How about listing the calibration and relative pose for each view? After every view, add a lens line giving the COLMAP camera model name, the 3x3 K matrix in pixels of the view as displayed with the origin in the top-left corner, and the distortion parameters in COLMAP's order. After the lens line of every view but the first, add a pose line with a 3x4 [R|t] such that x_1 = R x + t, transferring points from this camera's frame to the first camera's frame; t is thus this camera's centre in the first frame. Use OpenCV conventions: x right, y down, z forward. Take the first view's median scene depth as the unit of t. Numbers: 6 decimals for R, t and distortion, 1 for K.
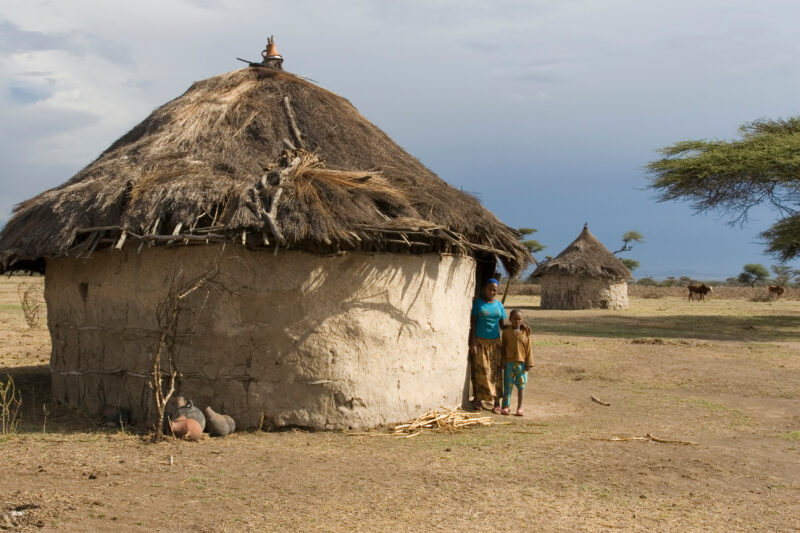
lens RADIAL K [[1005.4, 0, 400.0], [0, 1005.4, 266.5], [0, 0, 1]] dist [-0.022632, 0.037131]
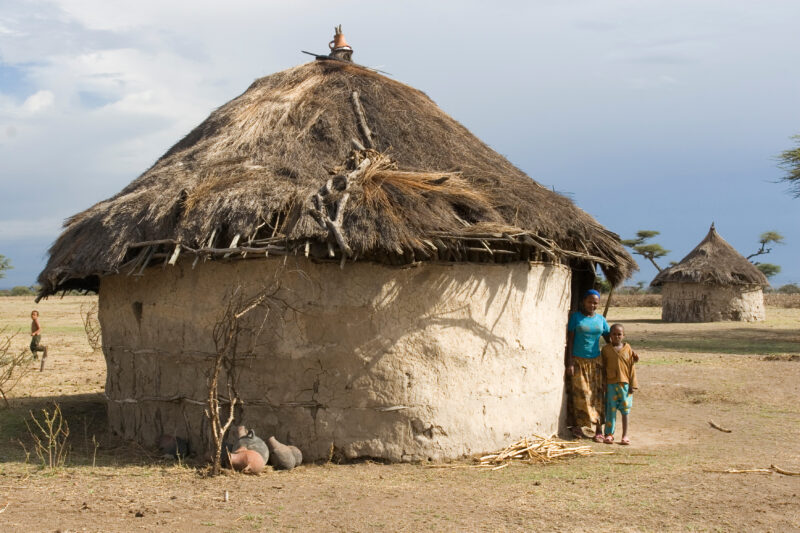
lens RADIAL K [[1123.1, 0, 398.8], [0, 1123.1, 267.0], [0, 0, 1]] dist [-0.007592, 0.064805]
pose [[0.995311, -0.020395, -0.094555, 0.020580], [0.019471, 0.999753, -0.010684, -0.000184], [0.094749, 0.008793, 0.995462, 0.001300]]
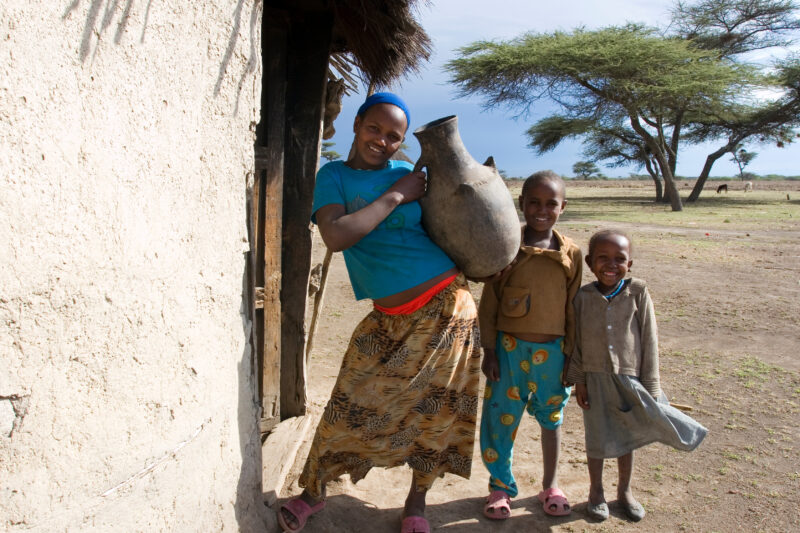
lens RADIAL K [[648.9, 0, 401.6], [0, 648.9, 268.3], [0, 0, 1]] dist [-0.102289, 0.075654]
pose [[0.971391, -0.052966, 0.231503, 0.078800], [0.018531, 0.988744, 0.148462, 0.049054], [-0.236761, -0.139925, 0.961439, 0.947998]]
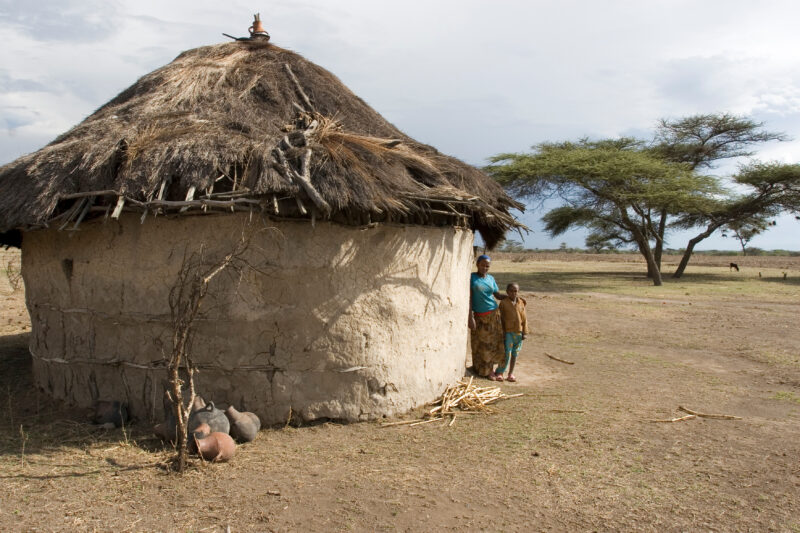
lens RADIAL K [[627.9, 0, 397.8], [0, 627.9, 271.1], [0, 0, 1]] dist [-0.091305, 0.068662]
pose [[0.979814, -0.009976, 0.199664, -0.147570], [0.000059, 0.998768, 0.049617, 0.000171], [-0.199913, -0.048604, 0.978607, 0.439087]]
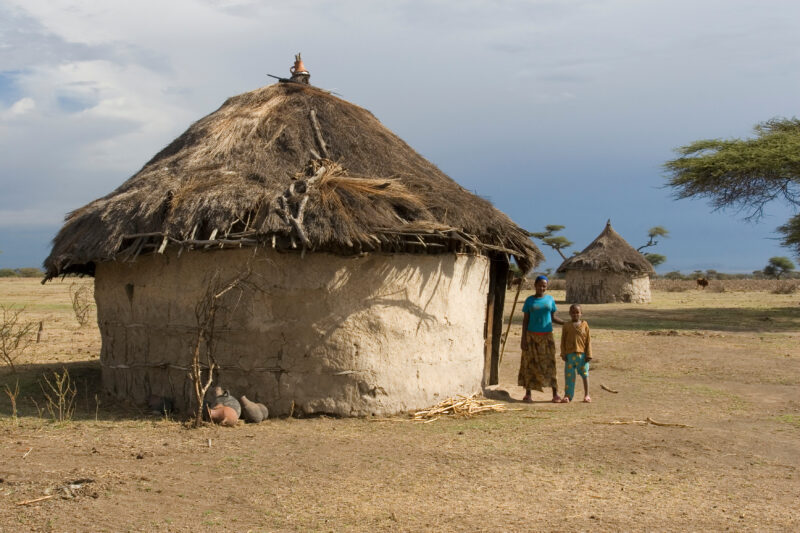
lens RADIAL K [[975.3, 0, 400.0], [0, 975.3, 266.5], [0, 0, 1]] dist [-0.028528, 0.005219]
pose [[0.999333, -0.012021, -0.034478, 0.017532], [0.012122, 0.999923, 0.002712, -0.002472], [0.034443, -0.003128, 0.999402, -0.055019]]
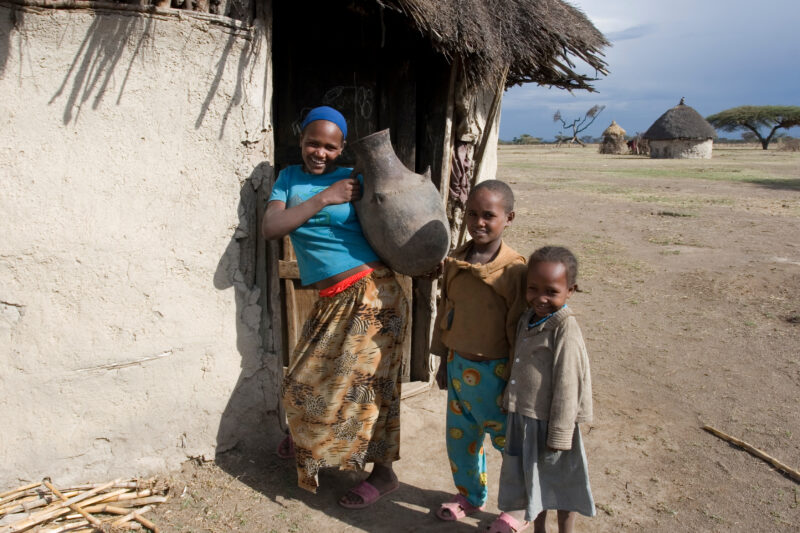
lens RADIAL K [[648.9, 0, 401.6], [0, 648.9, 268.3], [0, 0, 1]] dist [-0.102289, 0.075654]
pose [[0.841953, 0.072218, -0.534696, 0.262315], [0.035447, 0.981457, 0.188375, 0.037932], [0.538385, -0.177556, 0.823781, 0.961366]]
